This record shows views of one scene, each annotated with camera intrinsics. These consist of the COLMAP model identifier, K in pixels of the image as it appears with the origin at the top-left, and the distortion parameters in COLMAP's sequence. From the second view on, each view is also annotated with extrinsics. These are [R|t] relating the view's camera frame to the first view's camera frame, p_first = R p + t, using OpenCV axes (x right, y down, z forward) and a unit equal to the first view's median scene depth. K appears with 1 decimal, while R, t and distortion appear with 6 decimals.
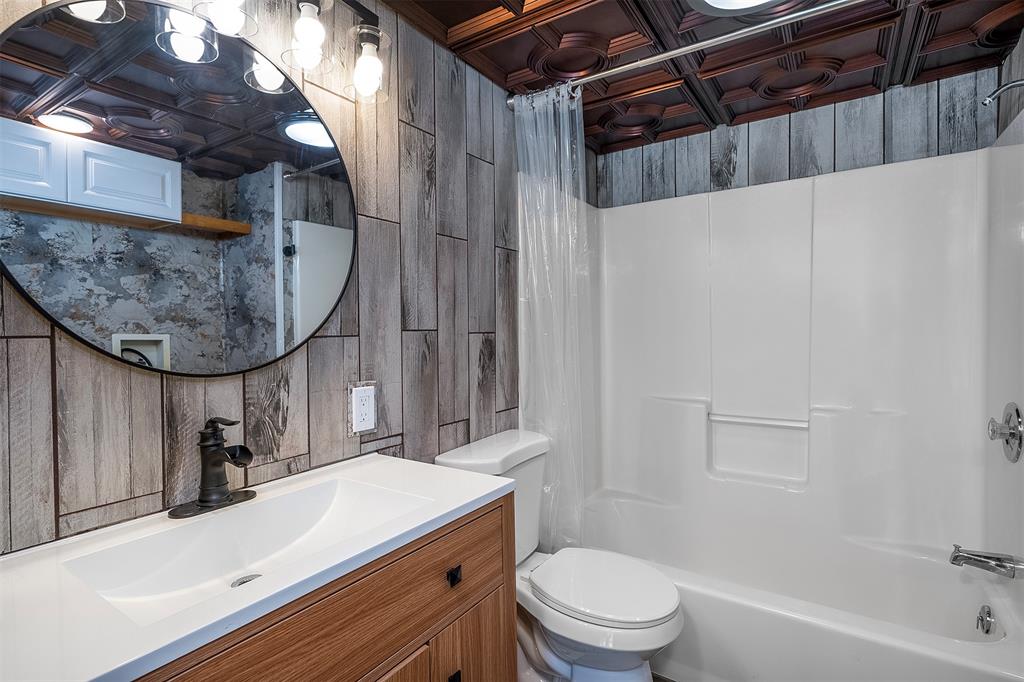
lens RADIAL K [[493.5, 0, 493.1], [0, 493.5, 338.0], [0, 0, 1]] dist [-0.002162, -0.000777]
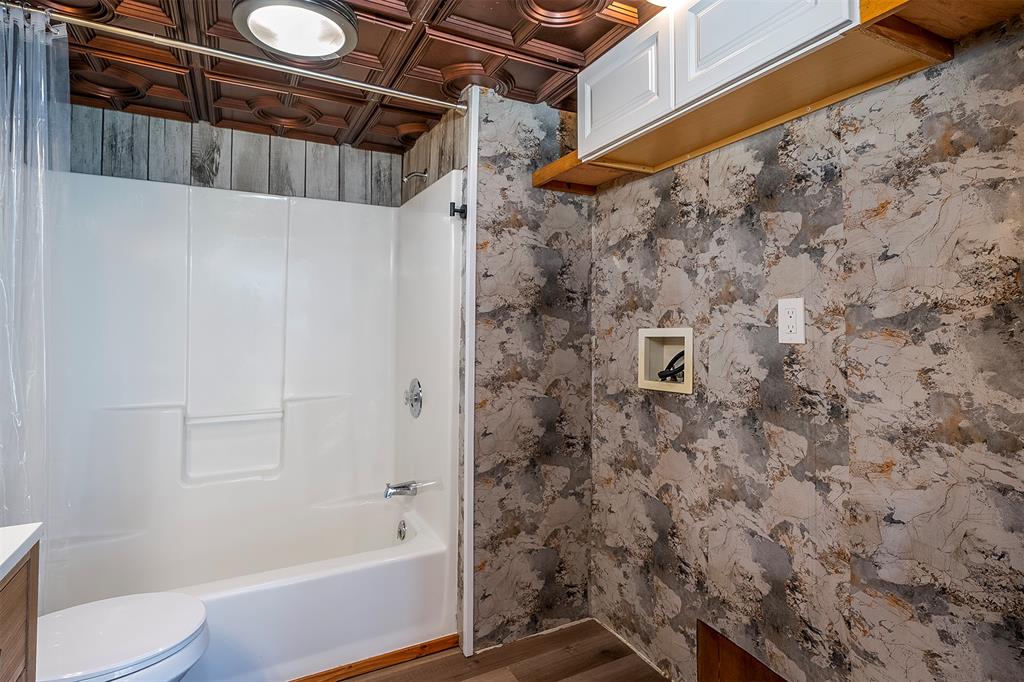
lens RADIAL K [[522.9, 0, 512.2], [0, 522.9, 306.7], [0, 0, 1]] dist [-0.002875, 0.000126]
pose [[0.463621, 0.046250, 0.884826, -0.176449], [0.006353, 0.998438, -0.055517, 0.000082], [-0.886011, 0.031360, 0.462602, -0.019039]]
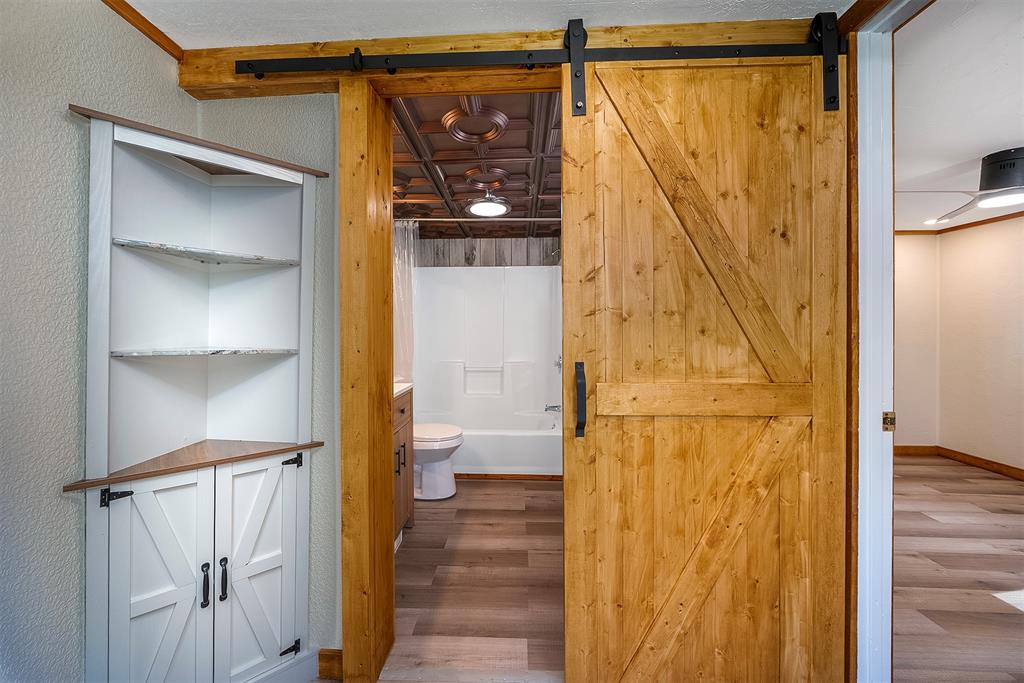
lens RADIAL K [[360.4, 0, 496.4], [0, 360.4, 327.8], [0, 0, 1]] dist [-0.001139, -0.000221]
pose [[0.850148, 0.009083, 0.526465, -0.314681], [0.001894, 0.999792, -0.020308, 0.010205], [-0.526540, 0.018262, 0.849954, -0.483394]]
